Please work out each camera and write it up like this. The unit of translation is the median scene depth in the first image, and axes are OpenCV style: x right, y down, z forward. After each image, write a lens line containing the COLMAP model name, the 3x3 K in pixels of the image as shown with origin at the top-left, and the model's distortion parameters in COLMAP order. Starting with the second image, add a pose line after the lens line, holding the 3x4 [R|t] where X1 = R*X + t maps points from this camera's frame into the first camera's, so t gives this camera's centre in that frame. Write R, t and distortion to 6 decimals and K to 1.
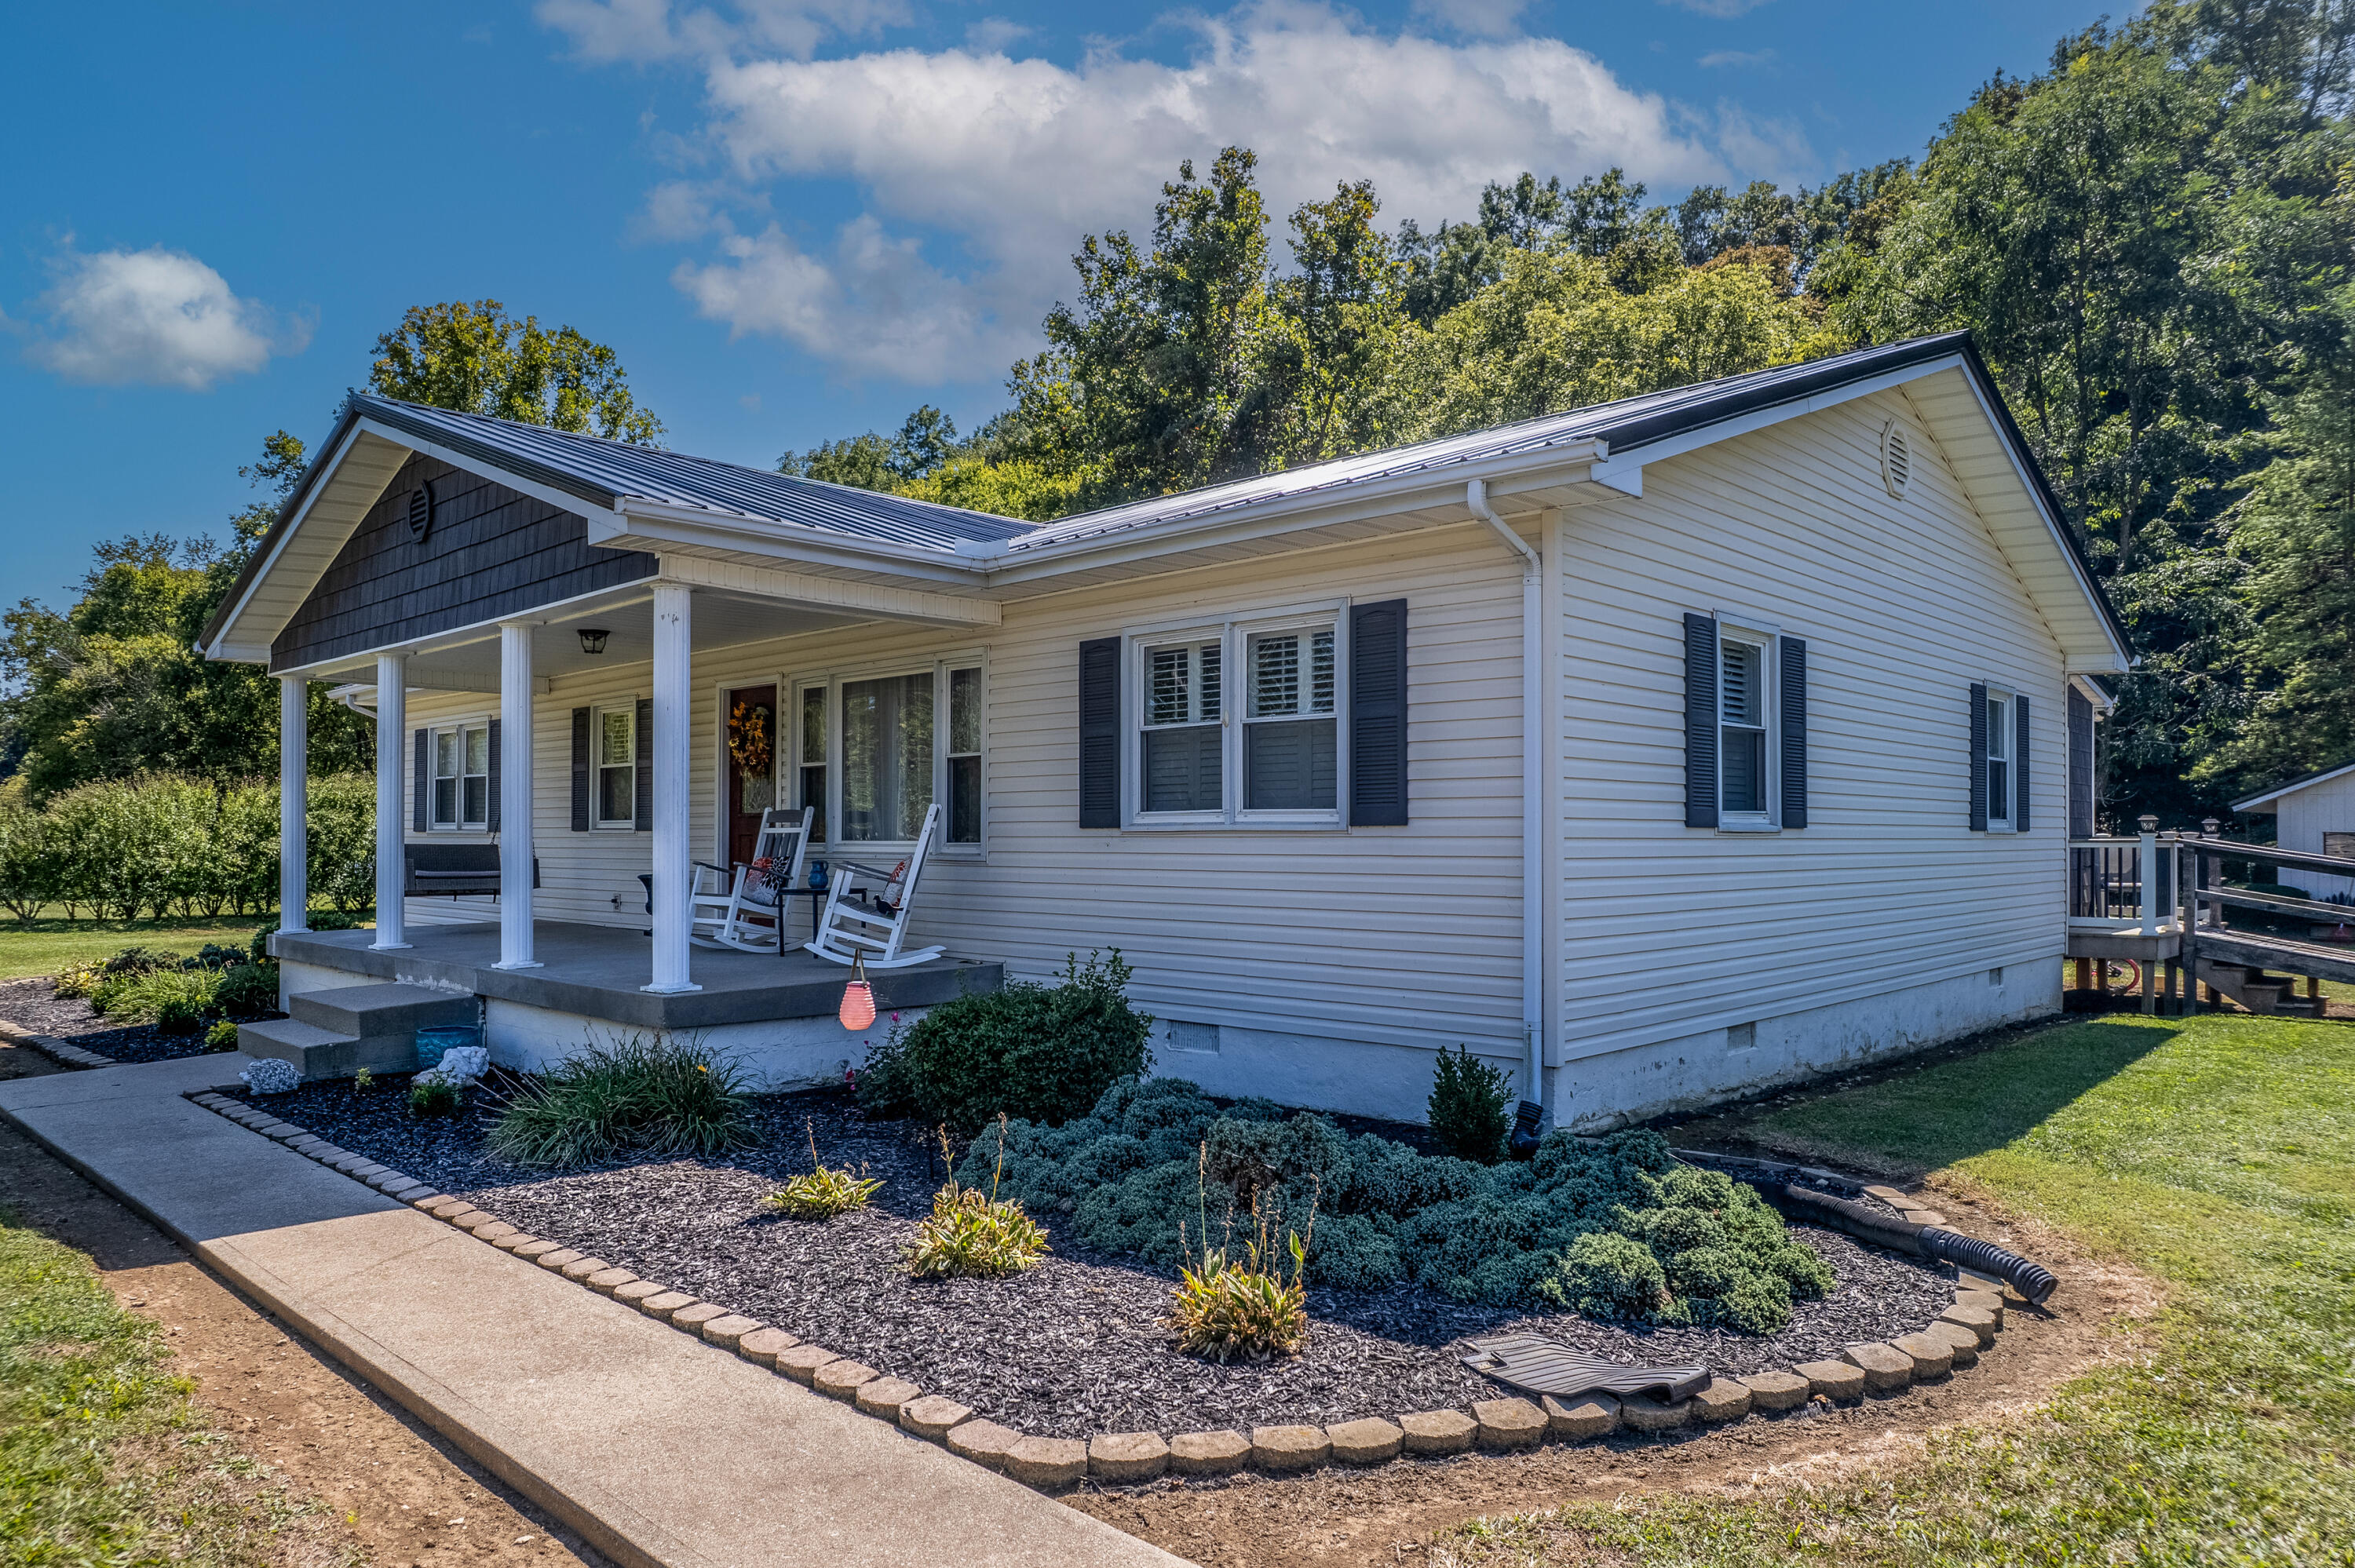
lens RADIAL K [[1528.4, 0, 1172.7], [0, 1528.4, 832.7], [0, 0, 1]] dist [-0.068612, 0.060106]
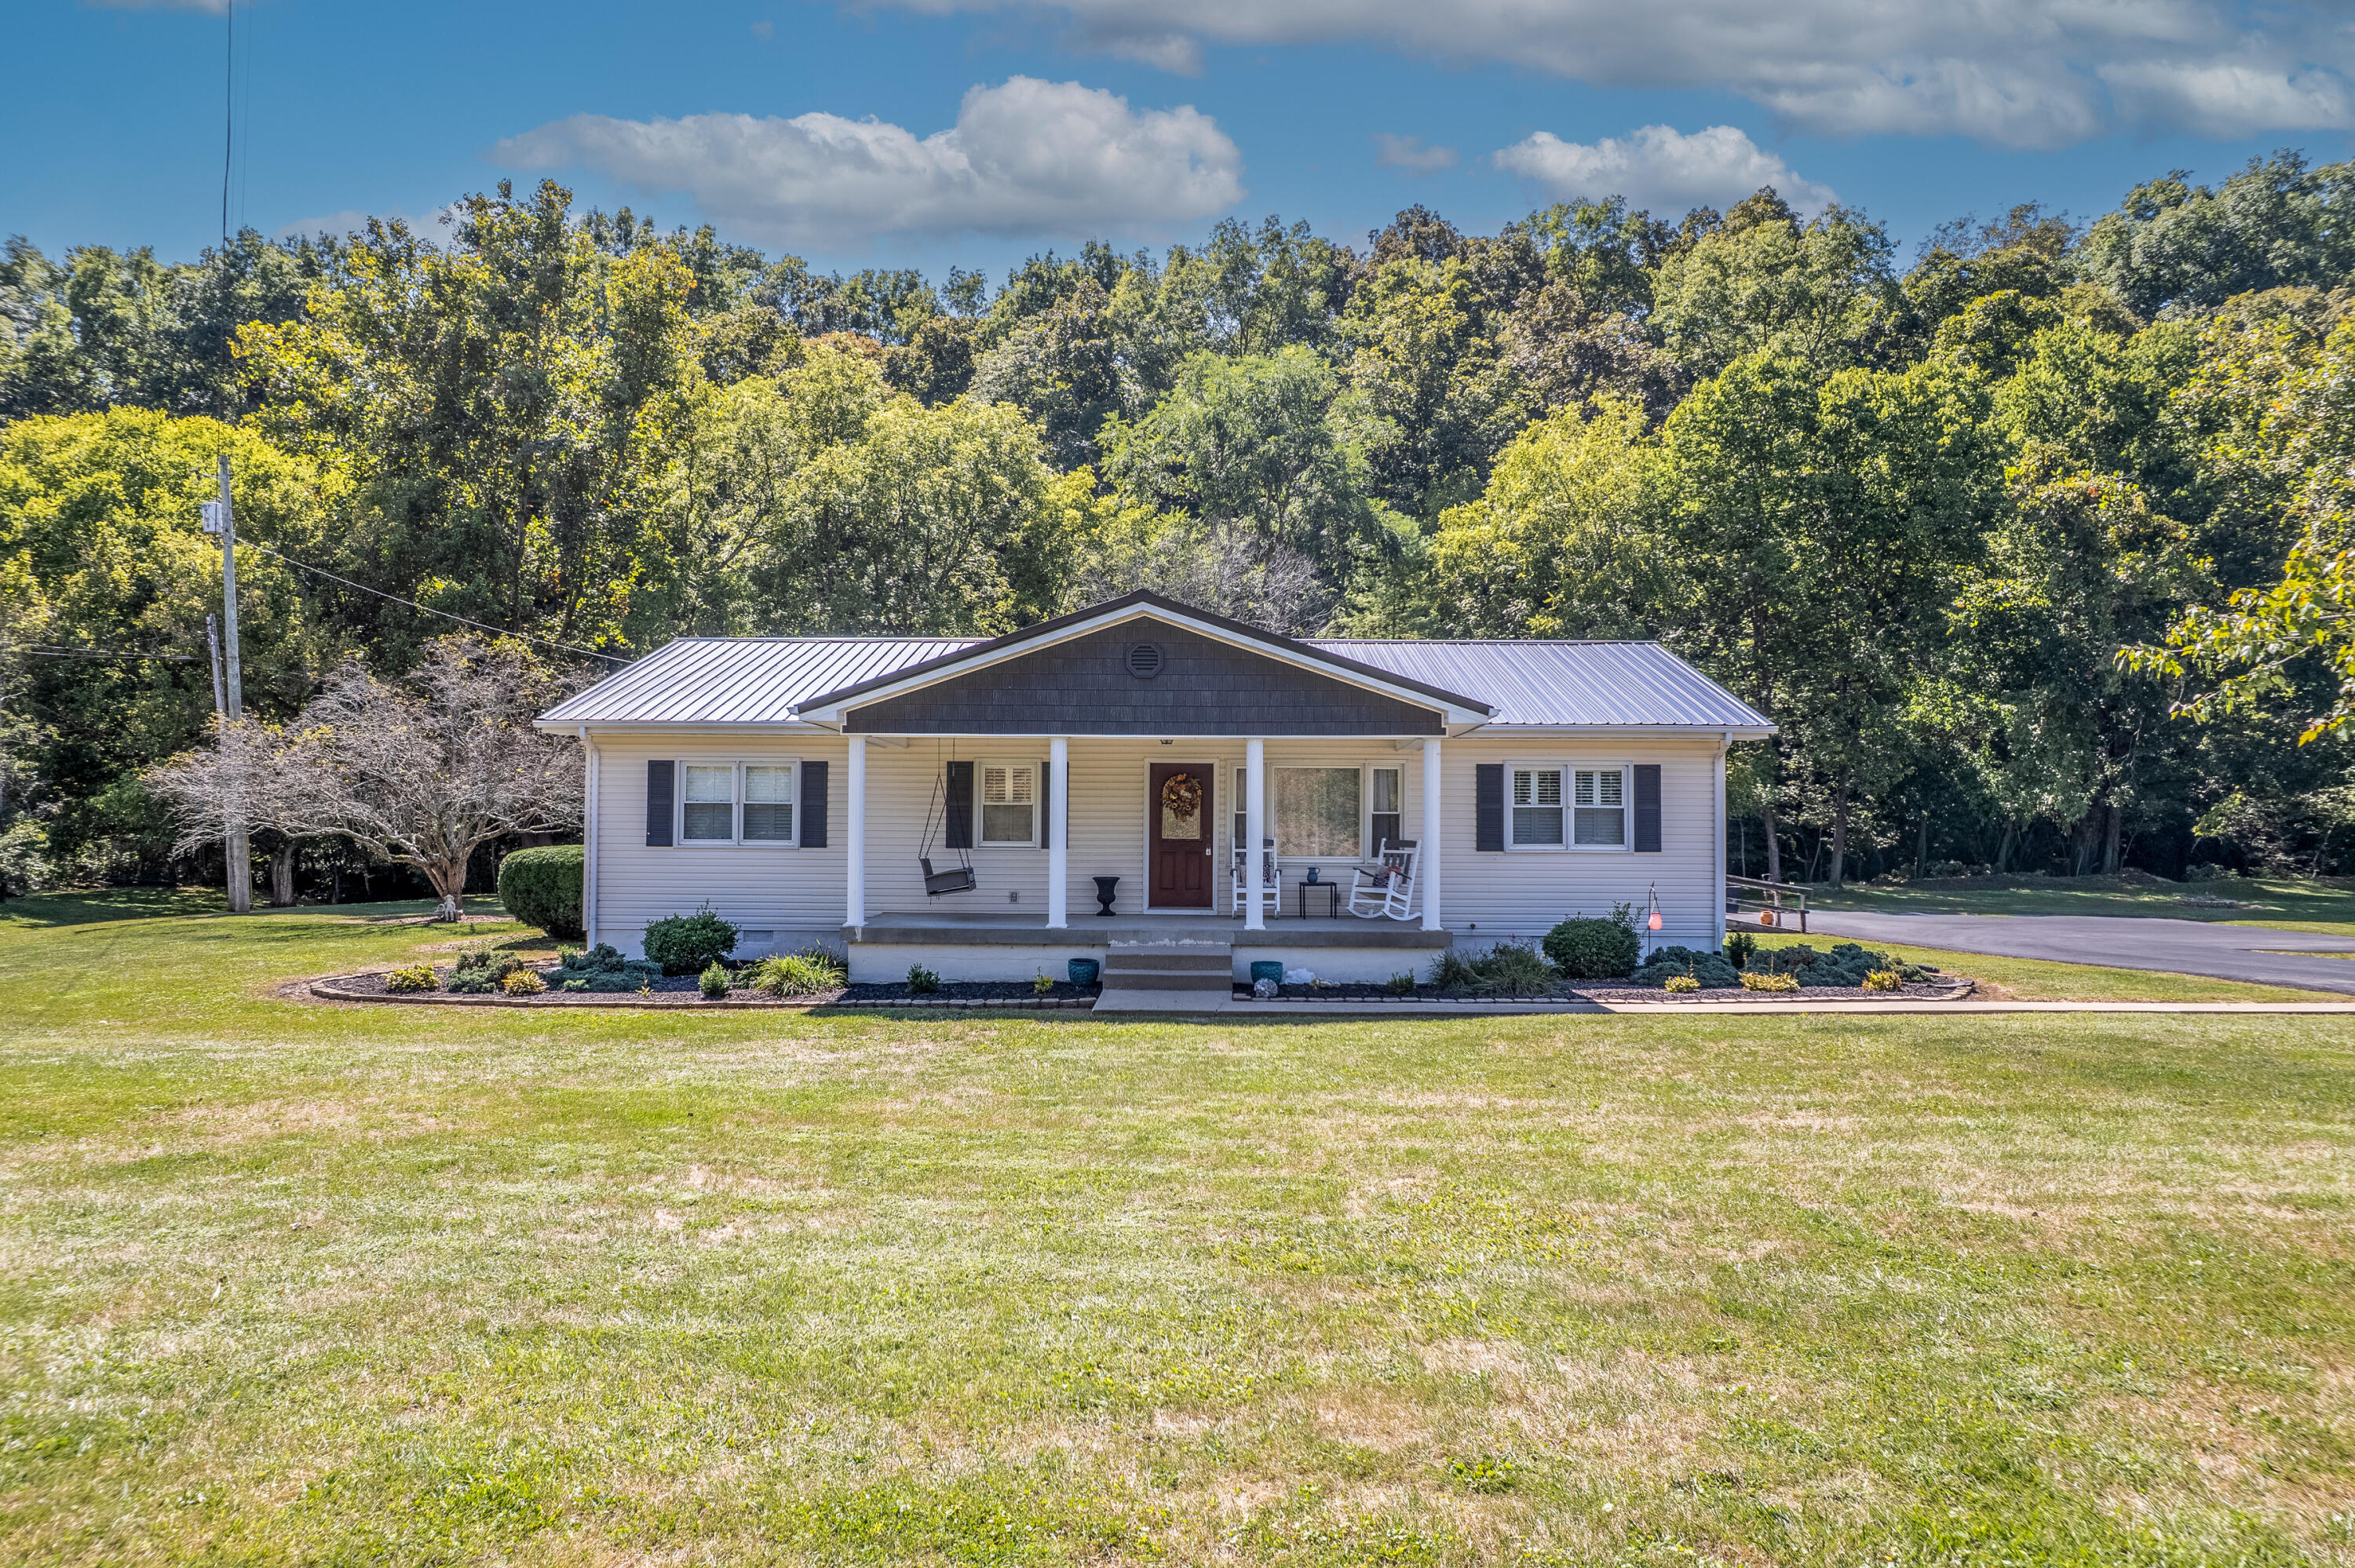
lens RADIAL K [[1523.6, 0, 1170.4], [0, 1523.6, 827.9], [0, 0, 1]] dist [-0.064657, 0.062184]
pose [[0.737143, 0.007376, 0.675697, -0.528428], [-0.006581, 0.999971, -0.003737, -0.007119], [-0.675705, -0.001693, 0.737170, -0.081642]]
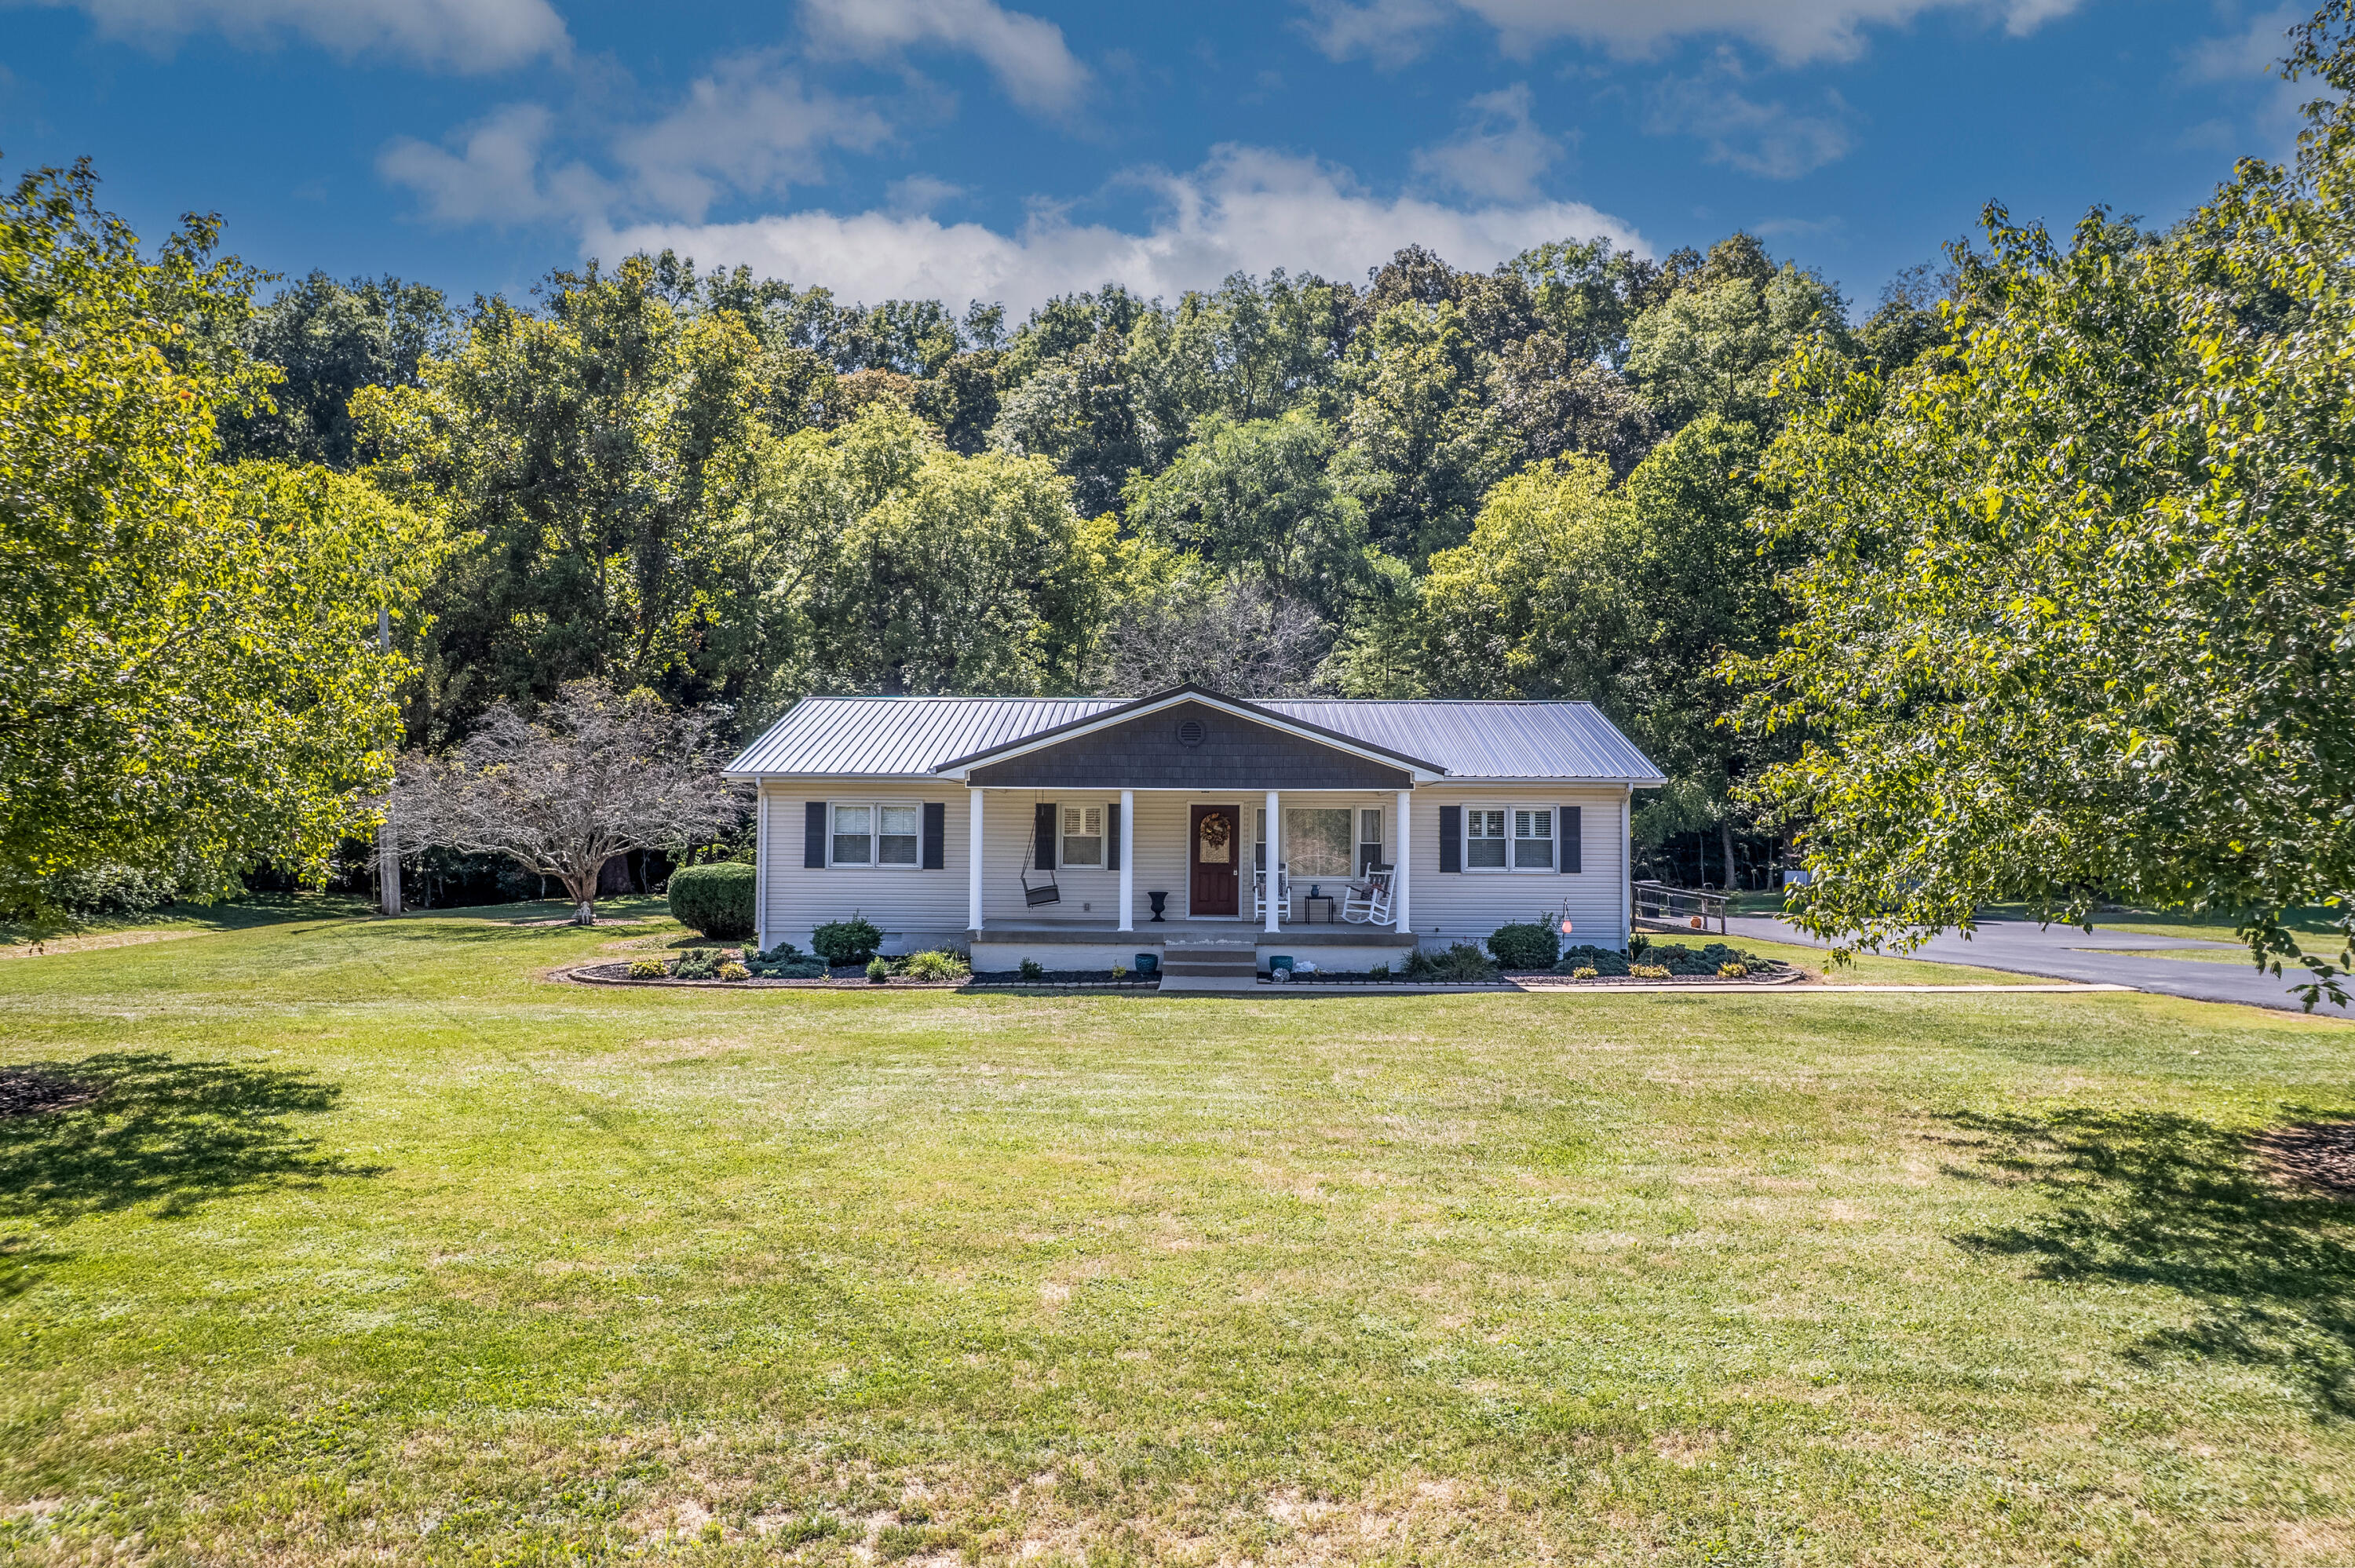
lens RADIAL K [[1528.4, 0, 1172.7], [0, 1528.4, 832.7], [0, 0, 1]] dist [-0.068612, 0.060106]
pose [[0.736616, 0.005387, 0.676290, -0.674934], [-0.007512, 0.999972, 0.000216, -0.021129], [-0.676269, -0.005239, 0.736636, -0.213526]]
